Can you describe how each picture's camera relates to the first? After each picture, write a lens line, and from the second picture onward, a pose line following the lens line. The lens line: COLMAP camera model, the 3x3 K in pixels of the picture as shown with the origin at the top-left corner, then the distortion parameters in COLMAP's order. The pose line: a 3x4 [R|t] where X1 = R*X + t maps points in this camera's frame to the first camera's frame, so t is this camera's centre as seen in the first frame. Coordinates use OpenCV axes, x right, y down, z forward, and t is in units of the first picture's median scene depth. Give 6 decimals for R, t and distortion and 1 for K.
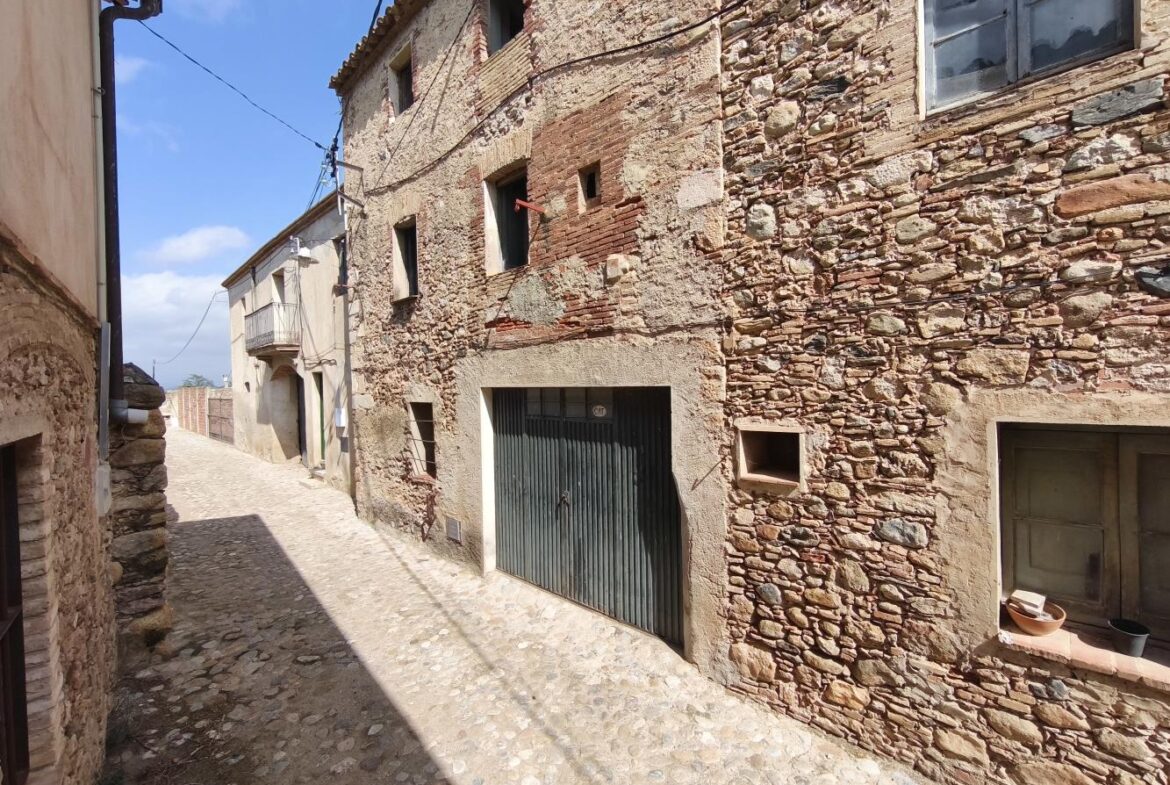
lens RADIAL K [[482.2, 0, 585.0], [0, 482.2, 392.5], [0, 0, 1]] dist [-0.008131, 0.000085]
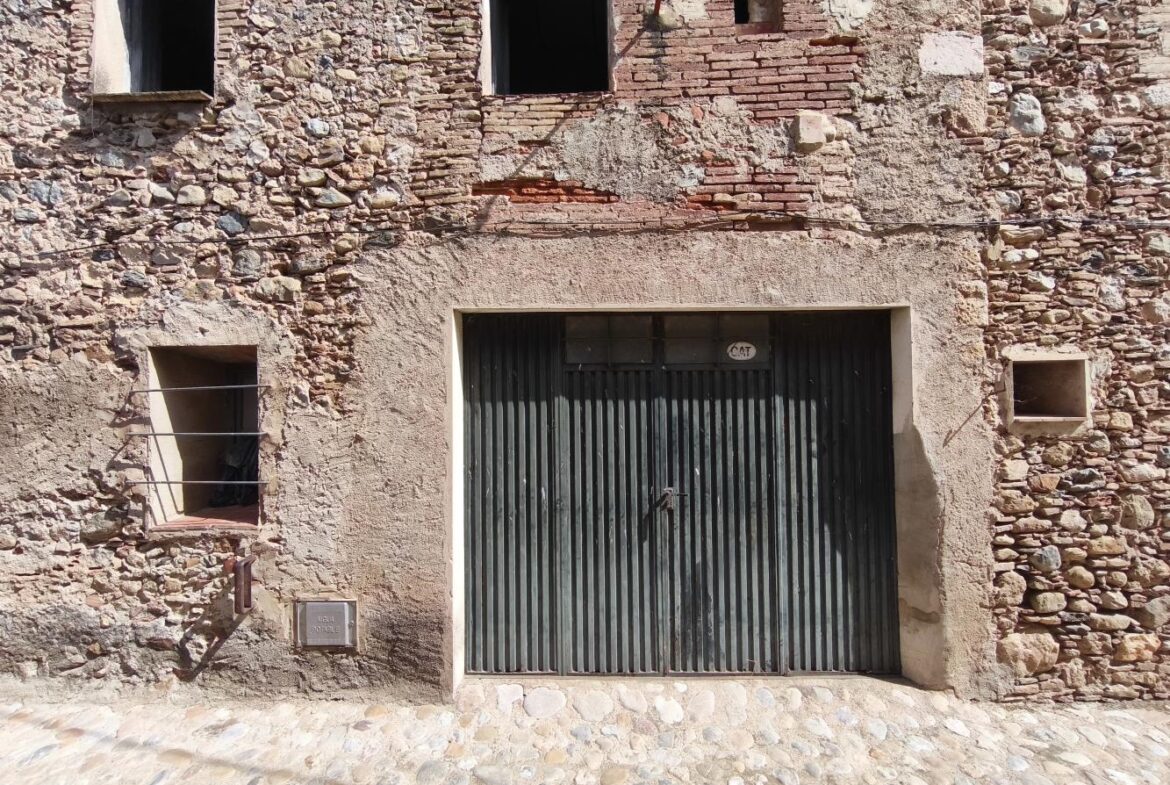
lens RADIAL K [[488.2, 0, 582.4], [0, 488.2, 394.0], [0, 0, 1]] dist [-0.003727, 0.000563]
pose [[0.734167, 0.030369, 0.678290, -0.744255], [0.007215, 0.998594, -0.052520, 0.168984], [-0.678931, 0.043452, 0.732915, 0.885336]]
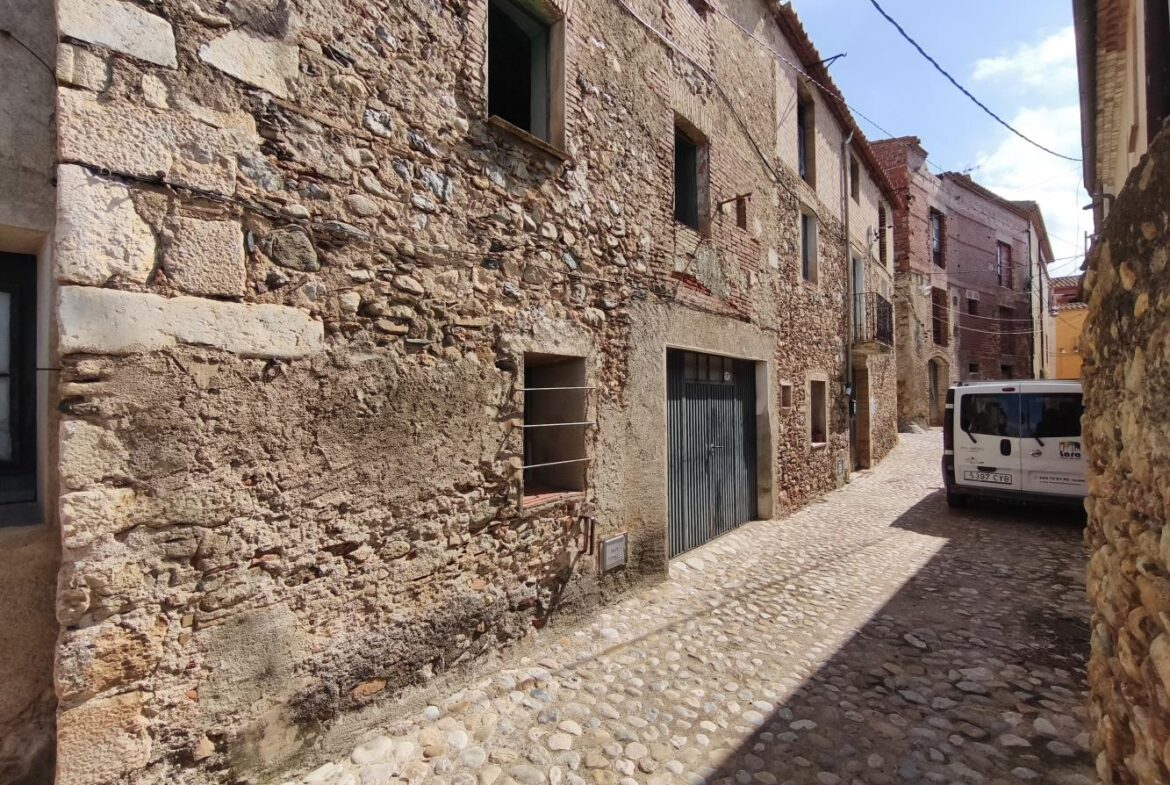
lens RADIAL K [[488.2, 0, 582.4], [0, 488.2, 394.0], [0, 0, 1]] dist [-0.003727, 0.000563]
pose [[-0.042495, 0.030403, 0.998634, -1.697183], [0.025958, 0.999233, -0.029317, 0.154926], [-0.998759, 0.024676, -0.043251, 1.920186]]
